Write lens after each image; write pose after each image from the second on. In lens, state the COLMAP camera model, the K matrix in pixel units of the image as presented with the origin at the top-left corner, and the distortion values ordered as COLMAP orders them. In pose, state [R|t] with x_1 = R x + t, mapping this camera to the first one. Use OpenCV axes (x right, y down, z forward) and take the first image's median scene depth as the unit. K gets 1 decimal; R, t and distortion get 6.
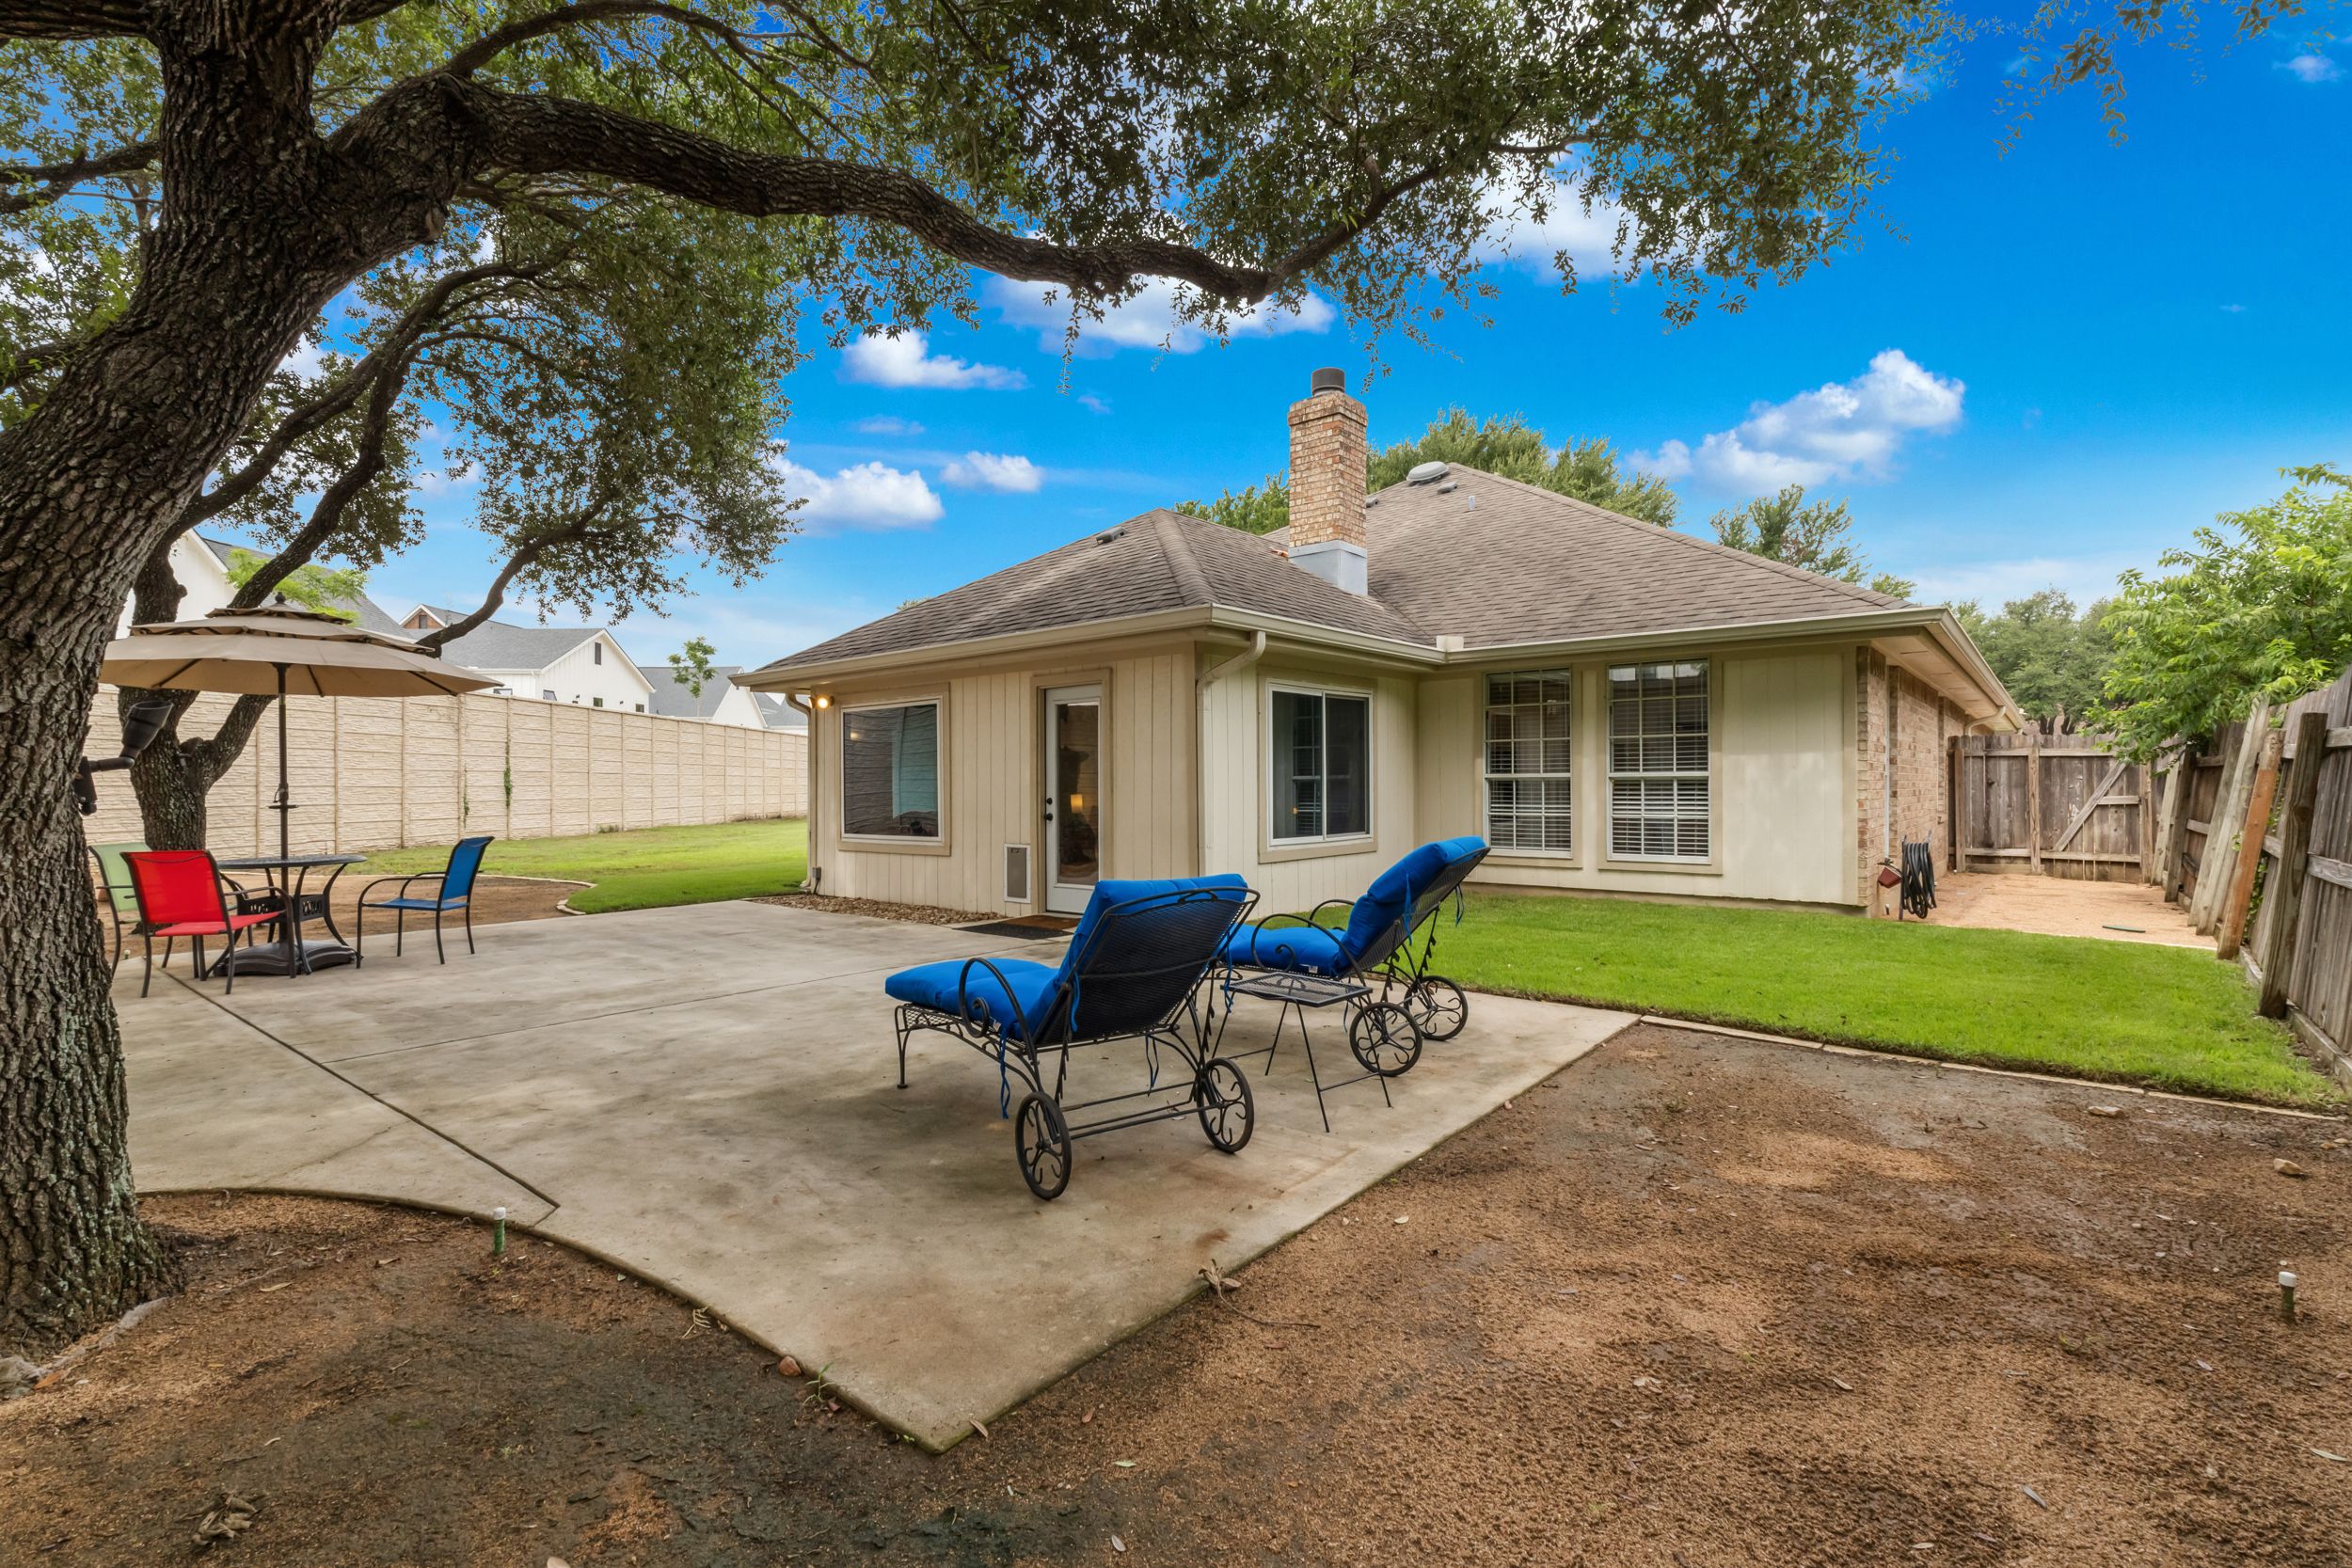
lens RADIAL K [[1062.3, 0, 1176.0], [0, 1062.3, 784.0], [0, 0, 1]] dist [0.000758, 0.000436]
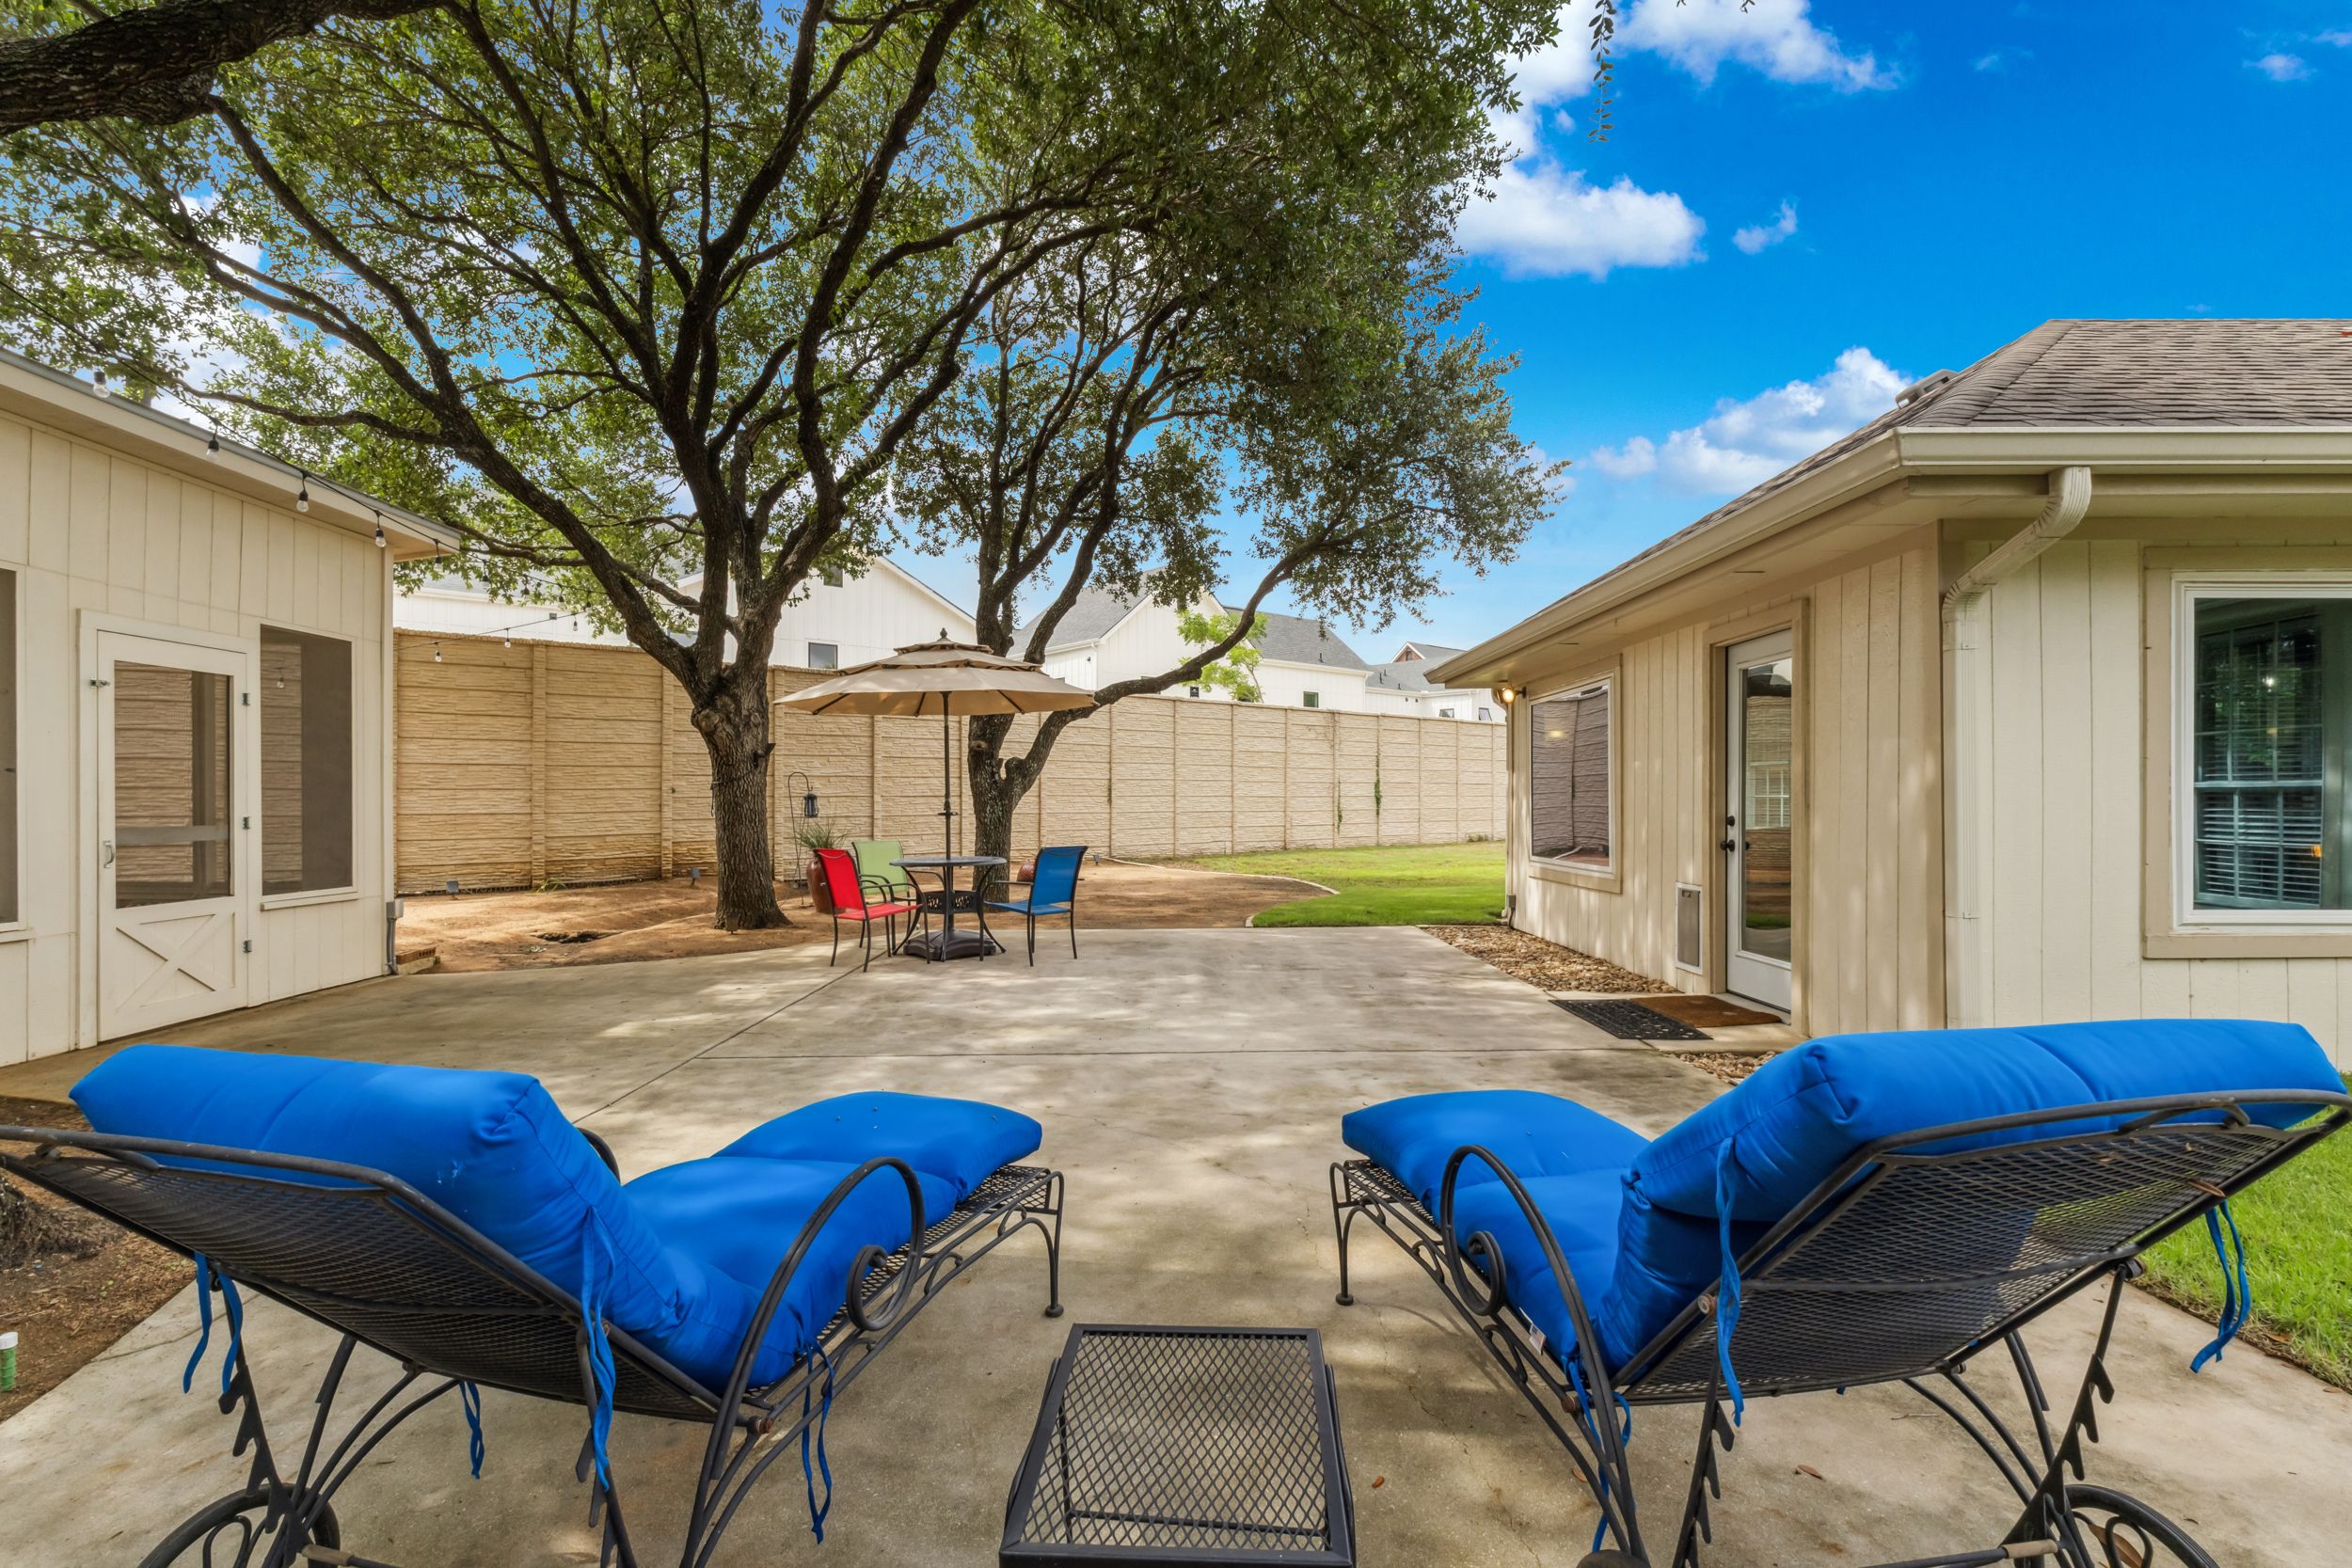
lens RADIAL K [[1053.9, 0, 1176.0], [0, 1053.9, 784.0], [0, 0, 1]] dist [0.000532, 0.000051]
pose [[0.640933, -0.008624, -0.767549, 0.137650], [0.001936, 0.999952, -0.009619, -0.000498], [0.767595, 0.004679, 0.640919, 0.301799]]
